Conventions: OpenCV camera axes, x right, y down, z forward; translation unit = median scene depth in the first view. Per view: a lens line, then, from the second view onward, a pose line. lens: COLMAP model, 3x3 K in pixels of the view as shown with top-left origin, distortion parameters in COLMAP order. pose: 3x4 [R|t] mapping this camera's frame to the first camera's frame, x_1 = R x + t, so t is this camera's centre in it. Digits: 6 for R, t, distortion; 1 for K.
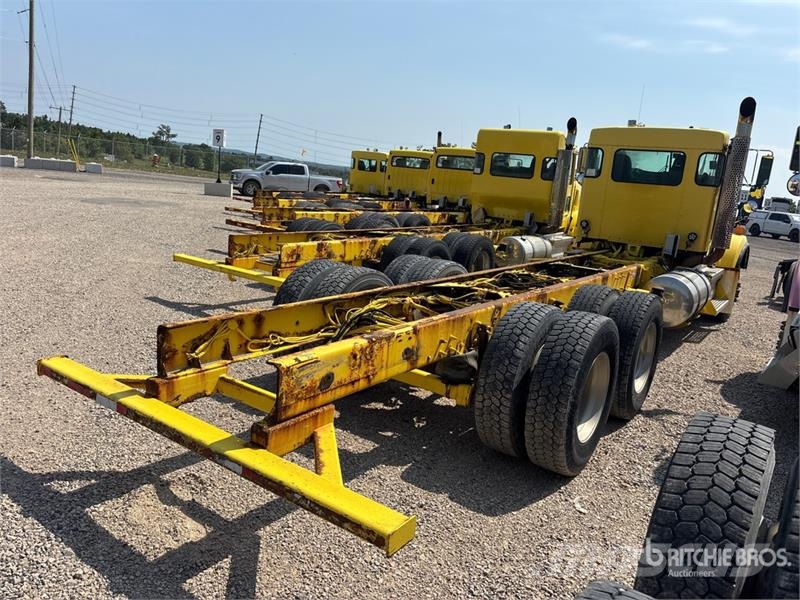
lens RADIAL K [[593.3, 0, 377.3], [0, 593.3, 300.2], [0, 0, 1]] dist [0.122147, -0.250668]
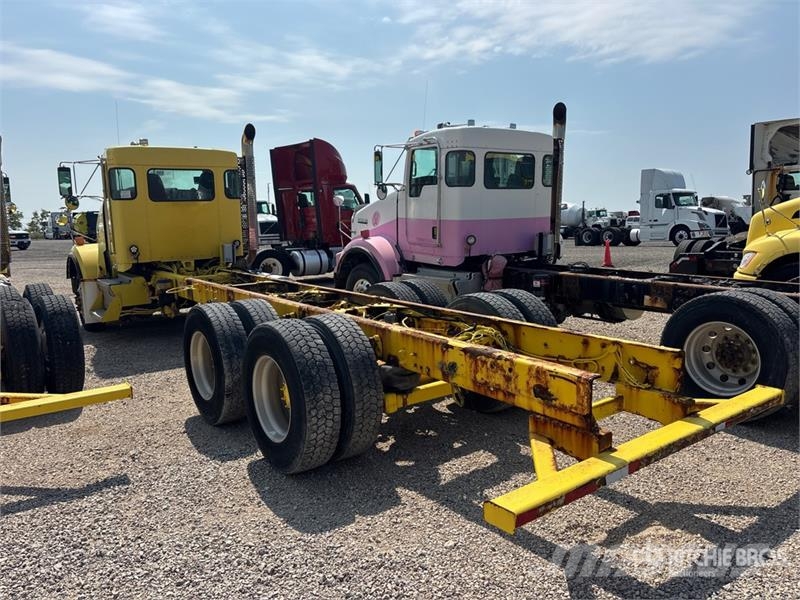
lens RADIAL K [[612.5, 0, 400.0], [0, 612.5, 300.0], [0, 0, 1]] dist [0.062525, -0.071768]
pose [[0.284723, -0.230247, 0.930548, -0.491836], [0.244011, 0.956159, 0.161923, -0.115170], [-0.927034, 0.180961, 0.328424, 0.343698]]
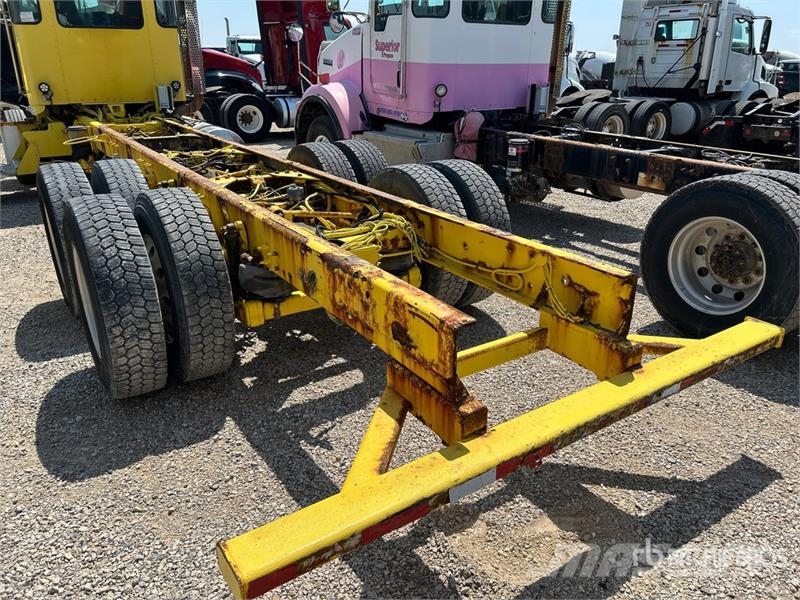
lens RADIAL K [[612.5, 0, 400.0], [0, 612.5, 300.0], [0, 0, 1]] dist [0.062525, -0.071768]
pose [[0.337613, -0.423647, 0.840560, -0.325534], [0.215898, 0.904037, 0.368924, -0.082022], [-0.916191, 0.056921, 0.396679, 0.295096]]
